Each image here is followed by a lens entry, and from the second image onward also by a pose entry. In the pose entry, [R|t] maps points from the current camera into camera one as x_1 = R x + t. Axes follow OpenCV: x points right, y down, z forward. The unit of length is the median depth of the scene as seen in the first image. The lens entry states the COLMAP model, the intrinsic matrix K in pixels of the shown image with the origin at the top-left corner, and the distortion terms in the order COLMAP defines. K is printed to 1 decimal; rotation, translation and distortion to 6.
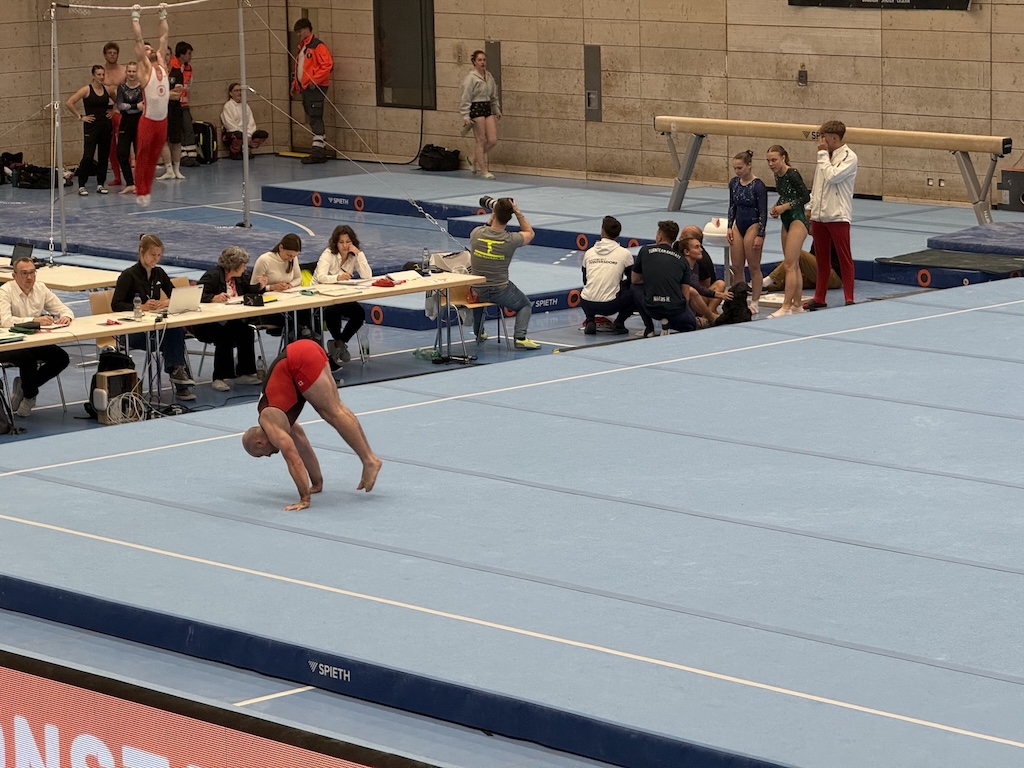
lens RADIAL K [[3587.3, 0, 512.0], [0, 3587.3, 384.0], [0, 0, 1]] dist [0.195807, 2.795898]
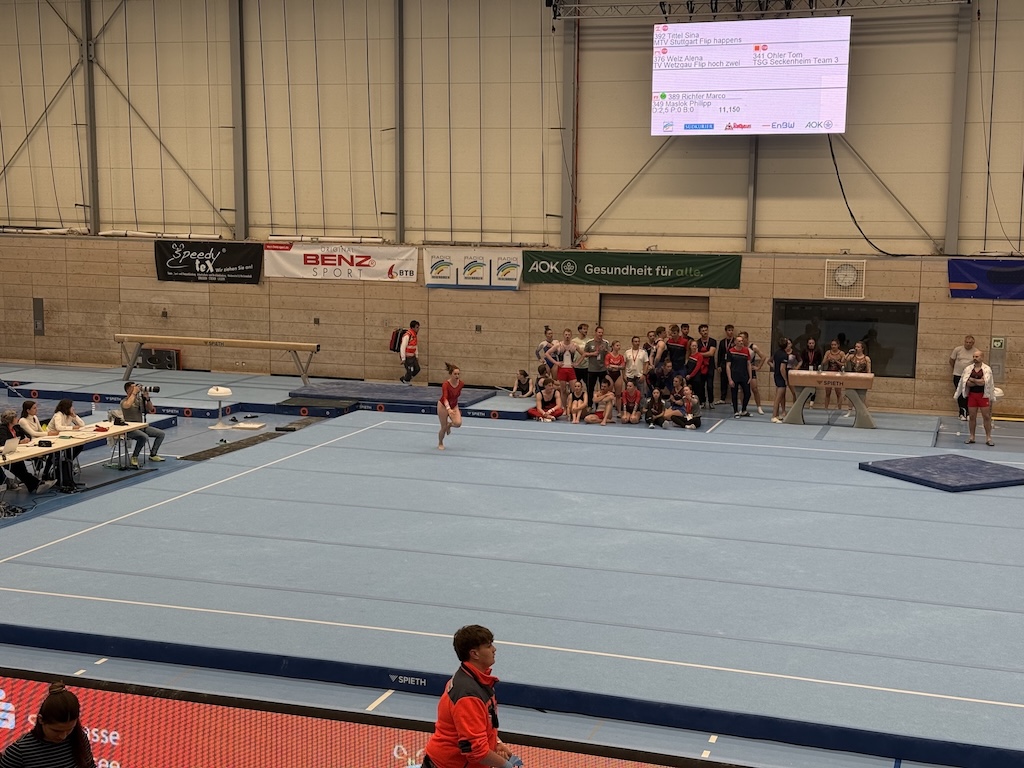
lens RADIAL K [[1415.1, 0, 520.7], [0, 1415.1, 383.5], [0, 0, 1]] dist [0.203347, -0.418573]
pose [[0.870524, -0.029994, 0.491211, -0.151261], [0.044822, 0.998825, -0.018445, -0.020539], [-0.490080, 0.038074, 0.870845, 0.175553]]
